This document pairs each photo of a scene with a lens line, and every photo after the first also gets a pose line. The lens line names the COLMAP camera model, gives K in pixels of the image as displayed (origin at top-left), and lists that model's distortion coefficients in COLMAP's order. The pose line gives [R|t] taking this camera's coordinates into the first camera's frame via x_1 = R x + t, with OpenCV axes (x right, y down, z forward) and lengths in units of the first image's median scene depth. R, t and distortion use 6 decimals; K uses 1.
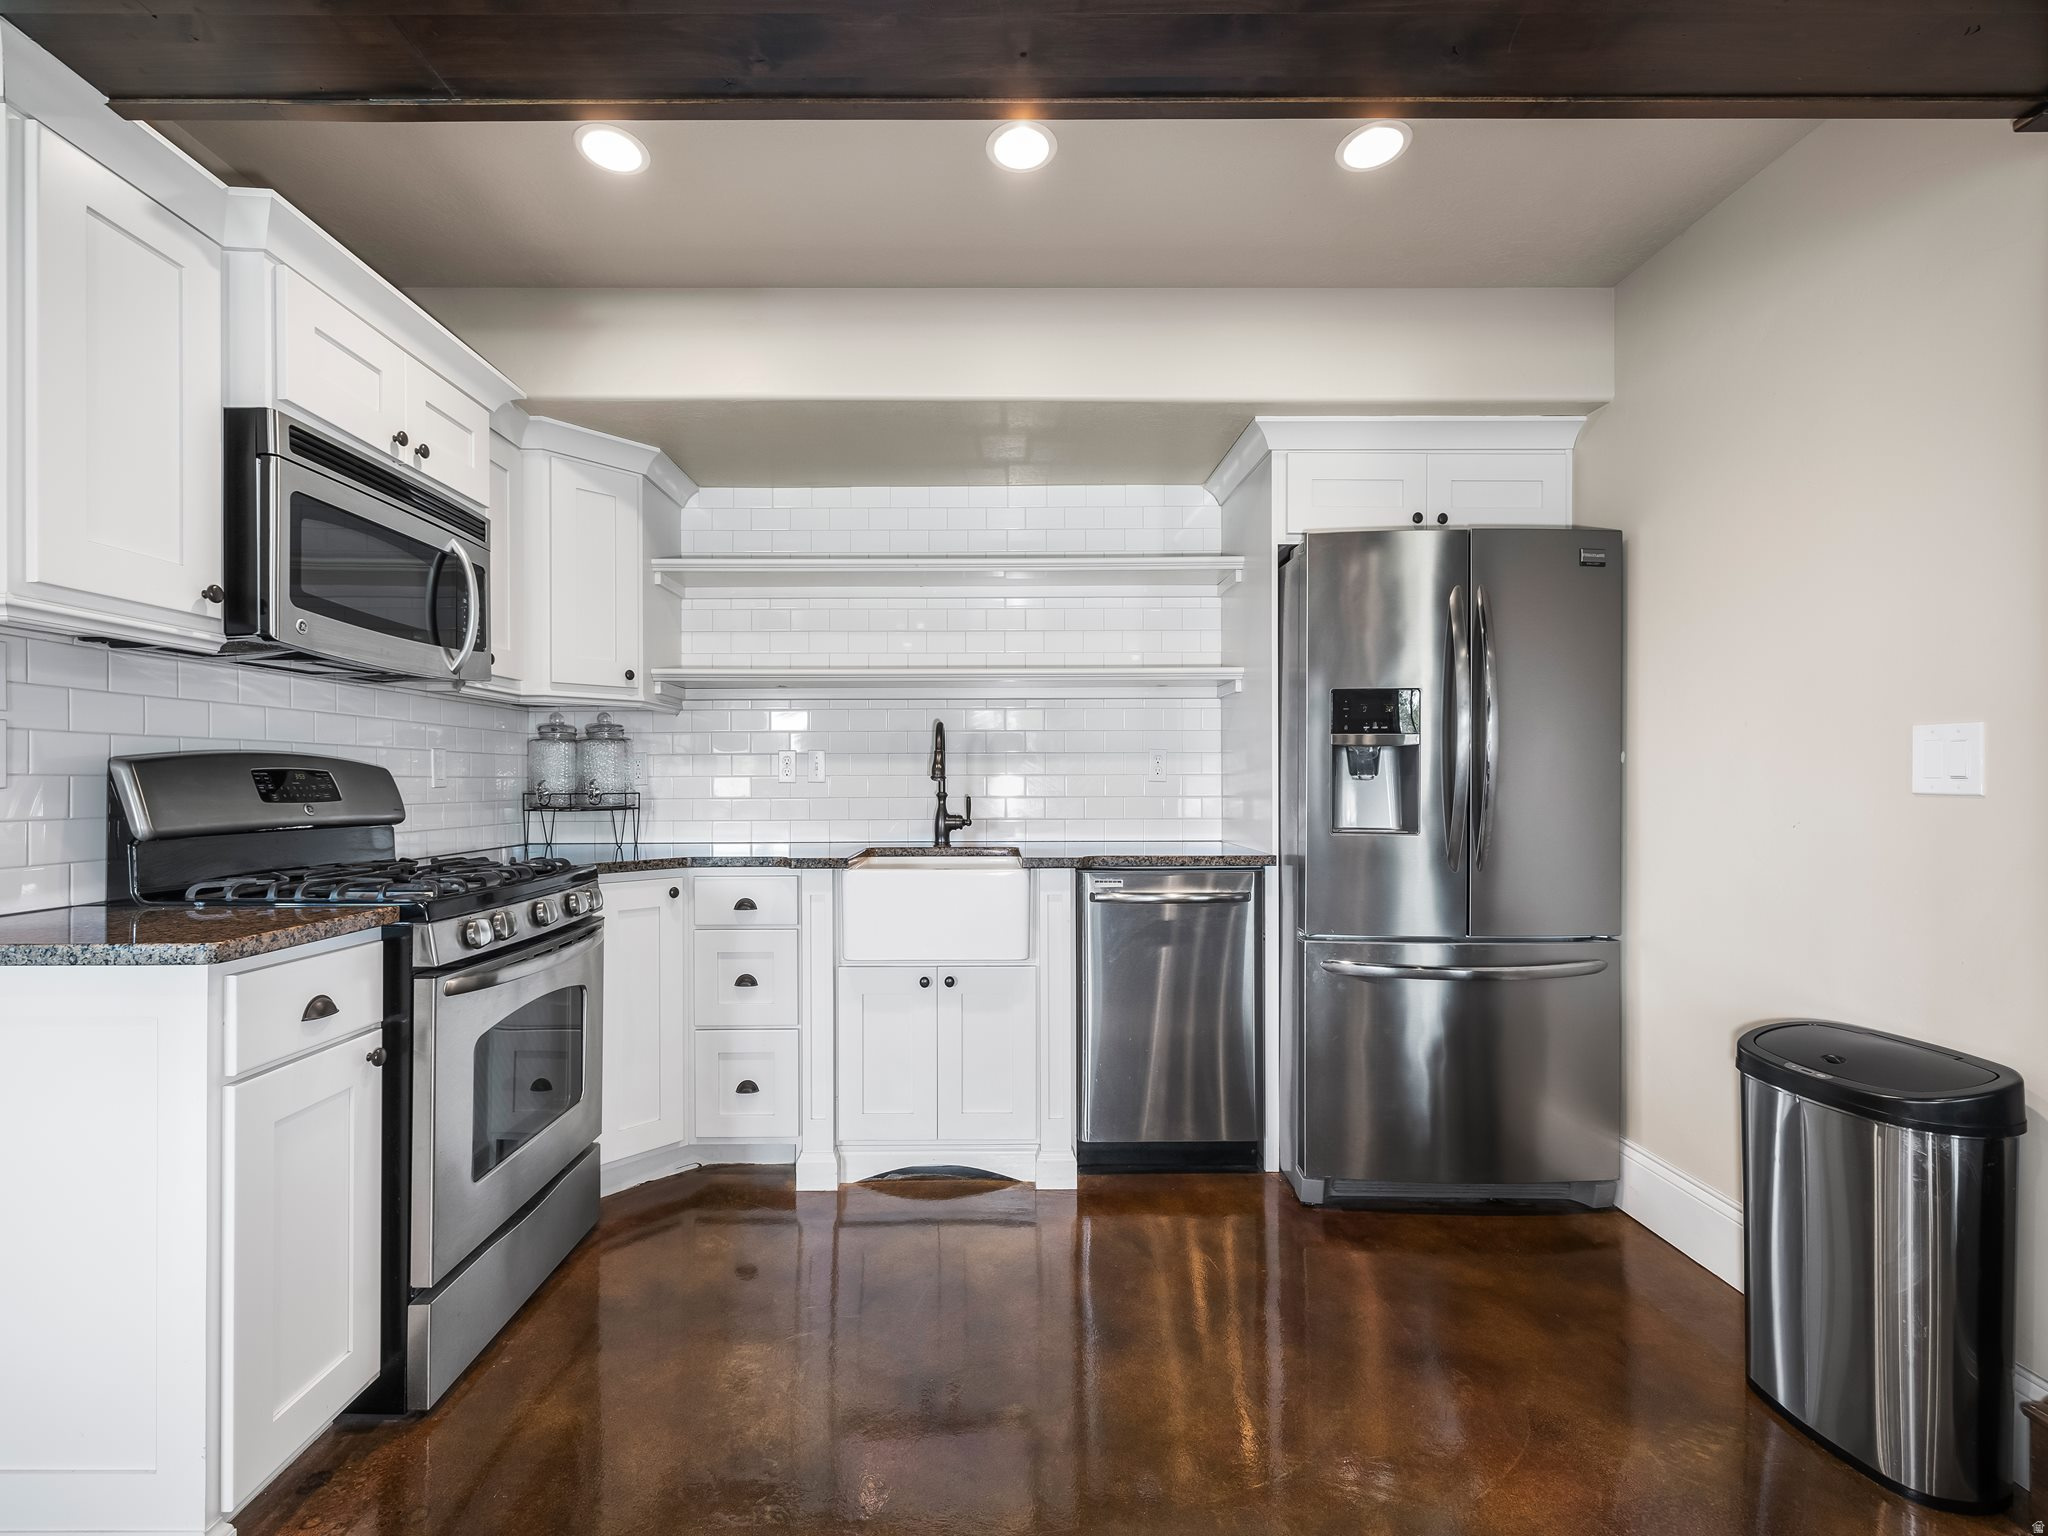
lens RADIAL K [[865.1, 0, 1010.6], [0, 865.1, 764.5], [0, 0, 1]] dist [0.001758, 0.000063]
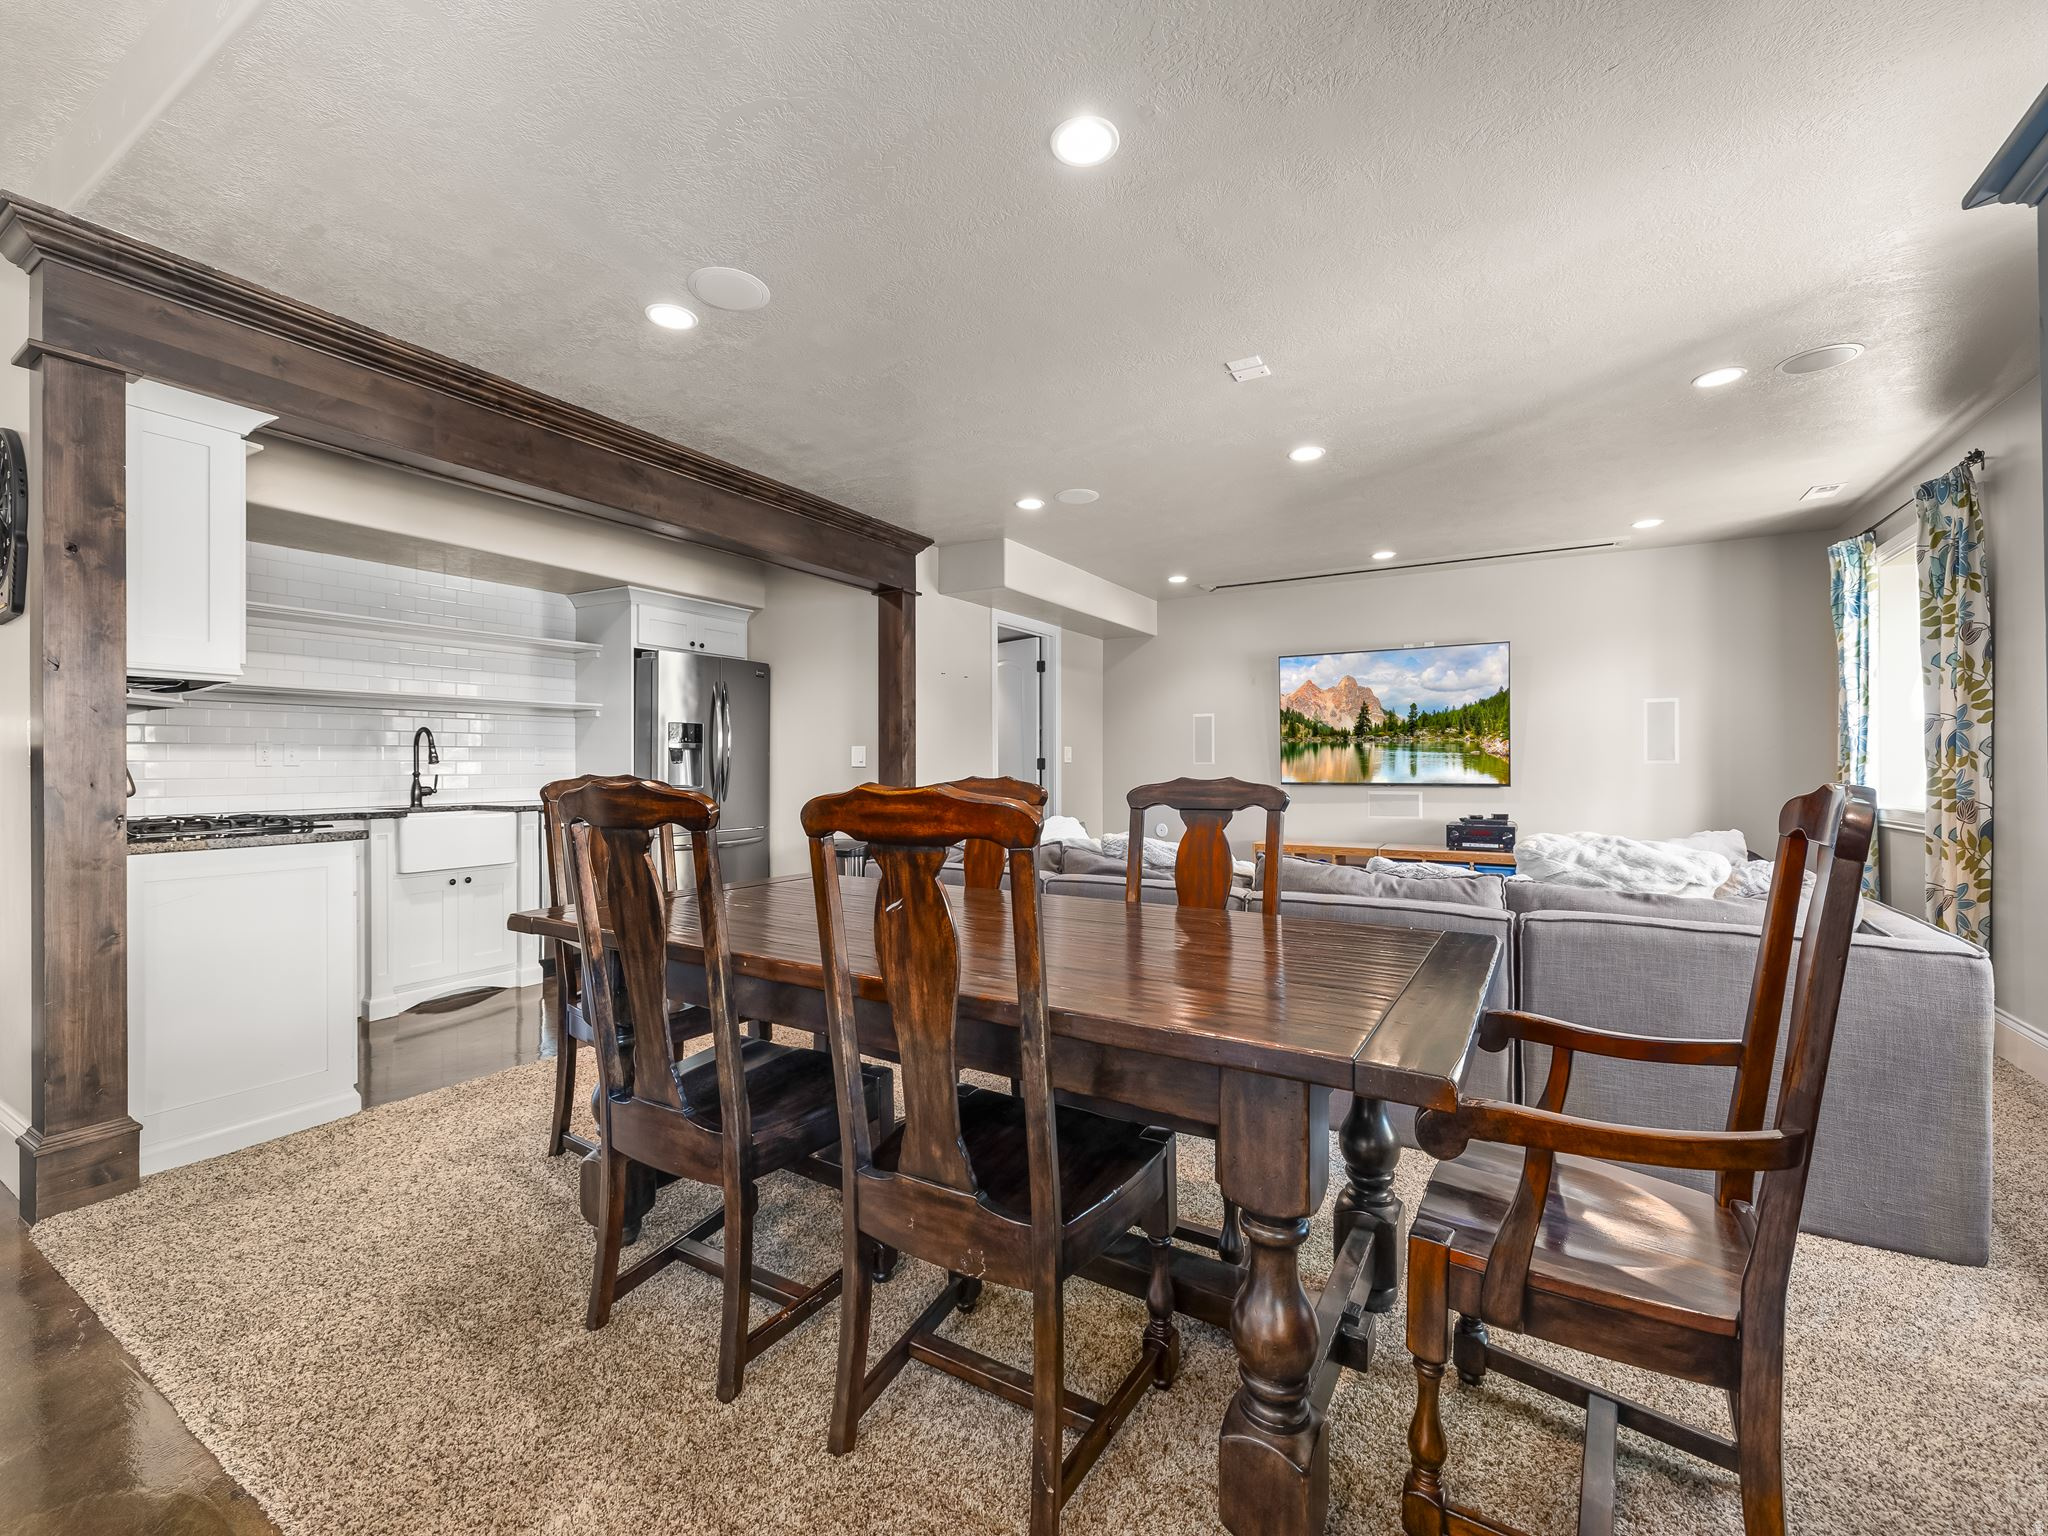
lens RADIAL K [[865.1, 0, 1010.6], [0, 865.1, 764.5], [0, 0, 1]] dist [0.001758, 0.000063]
pose [[0.492450, -0.003518, 0.870333, -1.043710], [-0.004538, 0.999968, 0.006610, 0.003280], [-0.870329, -0.007205, 0.492419, -0.799941]]
